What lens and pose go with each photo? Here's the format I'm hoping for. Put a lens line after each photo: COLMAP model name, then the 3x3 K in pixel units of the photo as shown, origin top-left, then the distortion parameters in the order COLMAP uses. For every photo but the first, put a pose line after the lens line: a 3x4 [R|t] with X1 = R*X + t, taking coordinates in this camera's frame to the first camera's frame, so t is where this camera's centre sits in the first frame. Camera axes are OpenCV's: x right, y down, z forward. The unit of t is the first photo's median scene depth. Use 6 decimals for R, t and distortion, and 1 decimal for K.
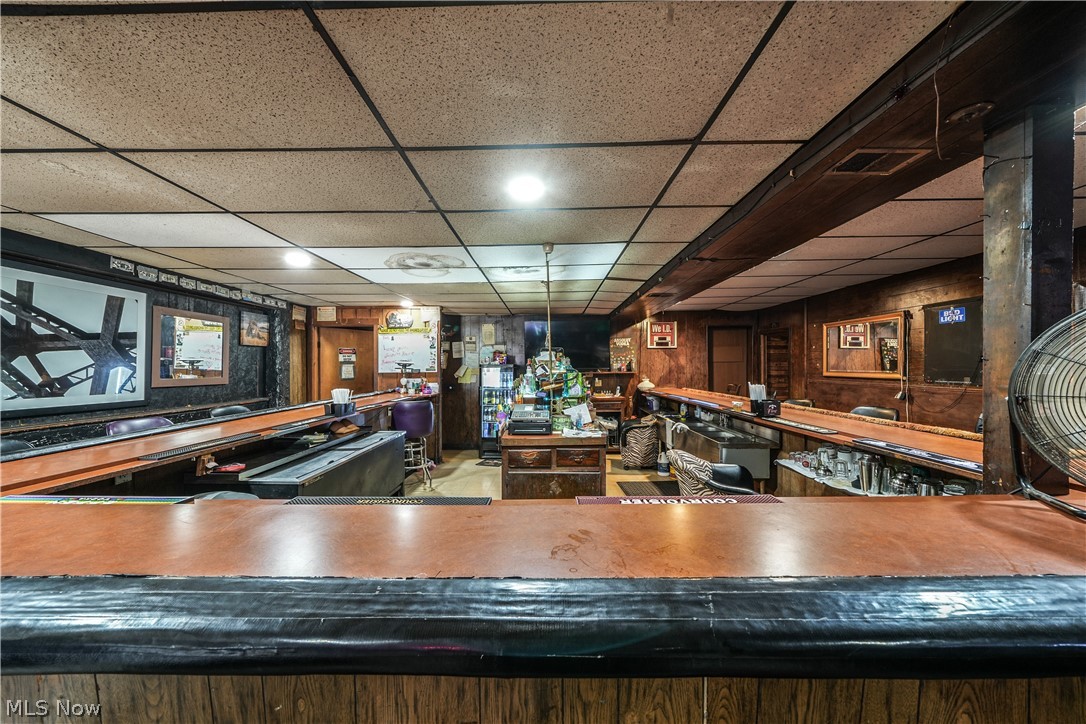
lens RADIAL K [[373.4, 0, 541.6], [0, 373.4, 367.4], [0, 0, 1]] dist [-0.002479, -0.000120]
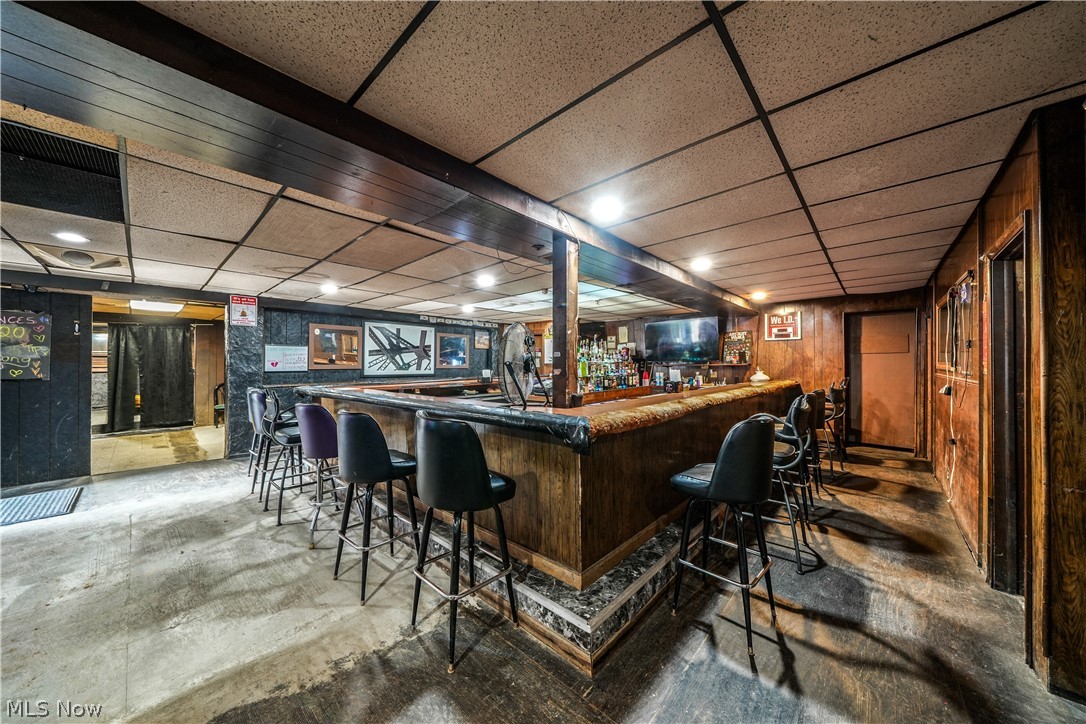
lens RADIAL K [[368.1, 0, 539.2], [0, 368.1, 362.5], [0, 0, 1]] dist [0.000587, -0.000205]
pose [[0.744112, 0.000241, -0.668055, 0.676876], [-0.002489, 0.999994, -0.002411, 0.014856], [0.668050, 0.003457, 0.744108, -0.189739]]
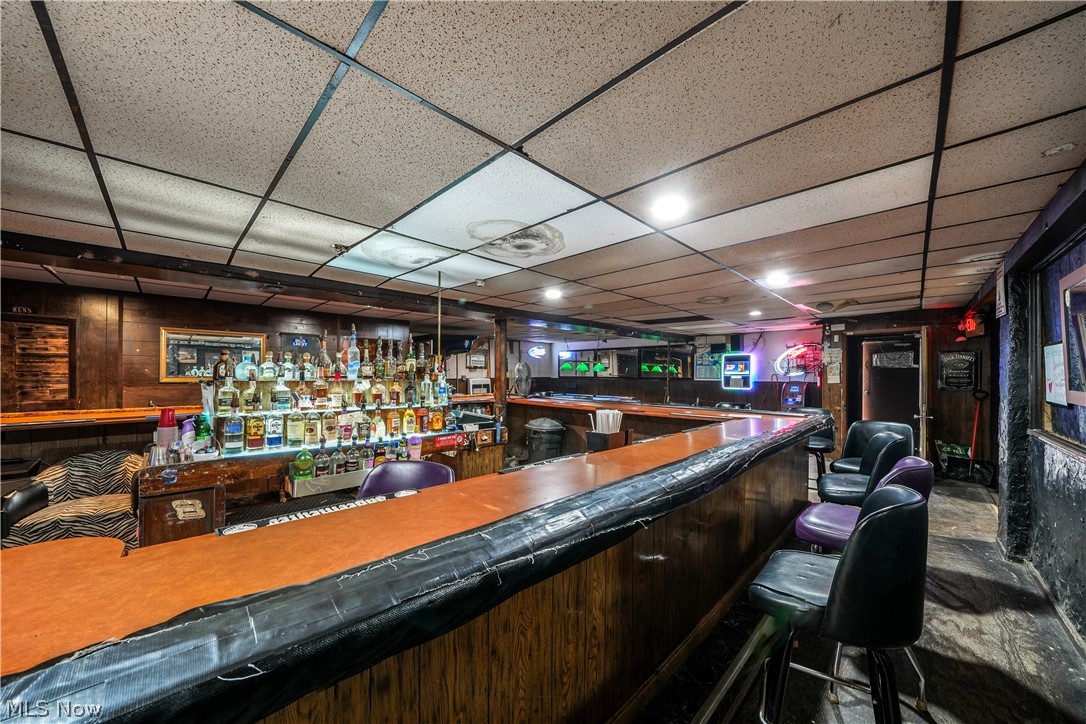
lens RADIAL K [[378.2, 0, 535.0], [0, 378.2, 370.5], [0, 0, 1]] dist [-0.025907, 0.000055]
pose [[-0.708828, 0.006249, 0.705354, -0.609716], [-0.000428, 0.999957, -0.009289, 0.001664], [-0.705381, -0.006886, -0.708795, 1.044396]]
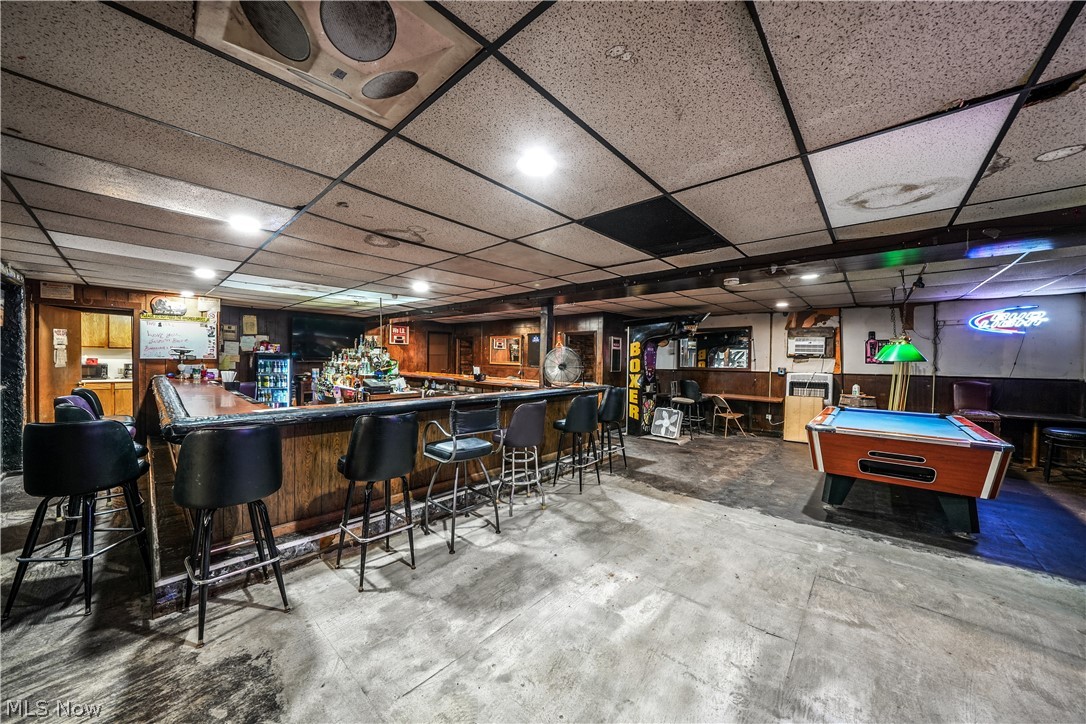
lens RADIAL K [[376.0, 0, 540.4], [0, 376.0, 363.6], [0, 0, 1]] dist [-0.022124, 0.000177]
pose [[0.663446, 0.005537, 0.748204, -0.540625], [-0.018772, 0.999781, 0.009247, -0.001659], [-0.747989, -0.020180, 0.663405, -0.495822]]
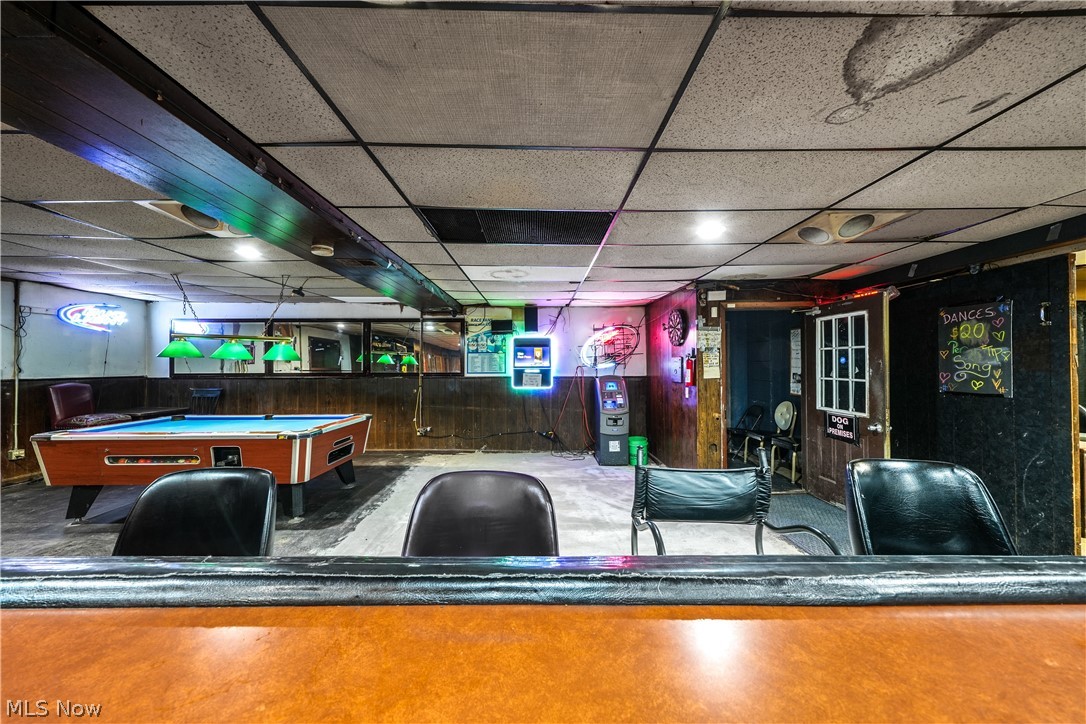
lens RADIAL K [[368.1, 0, 539.2], [0, 368.1, 362.5], [0, 0, 1]] dist [0.000587, -0.000205]
pose [[-0.999802, 0.006385, -0.018860, -0.025557], [0.006603, 0.999912, -0.011525, 0.003326], [0.018785, -0.011647, -0.999756, 0.260068]]
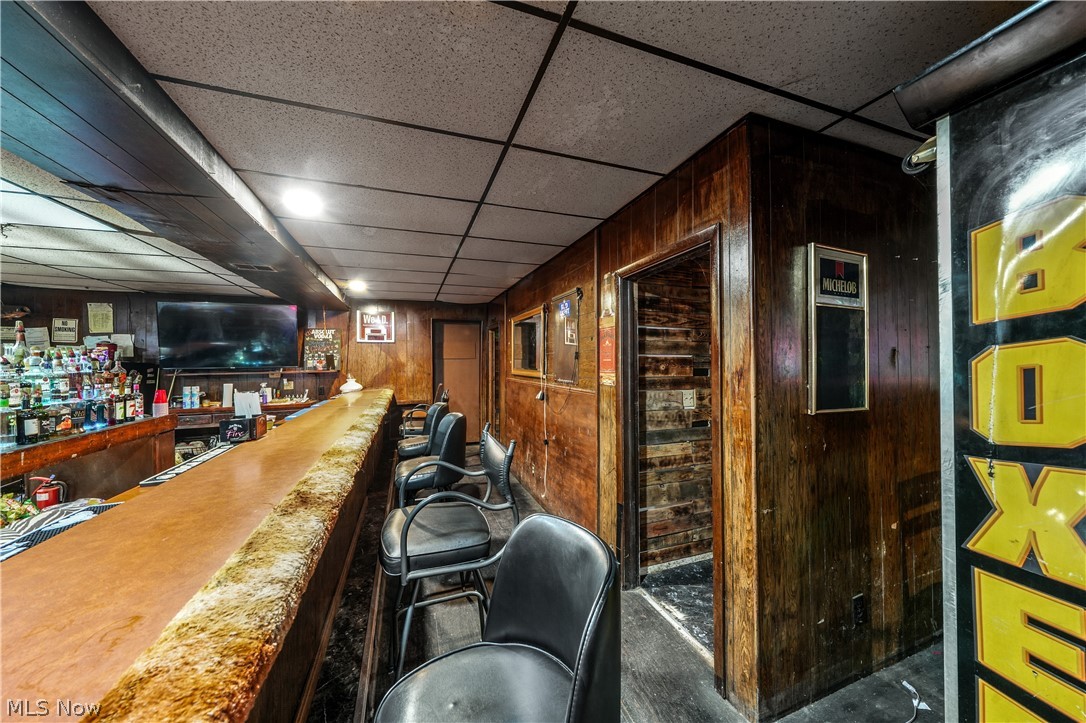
lens RADIAL K [[366.3, 0, 538.0], [0, 366.3, 360.5], [0, 0, 1]] dist [0.001399, 0.000056]
pose [[0.936601, -0.000300, 0.350396, 0.517263], [0.003425, 0.999960, -0.008297, -0.003275], [-0.350380, 0.008971, 0.936565, 0.120348]]
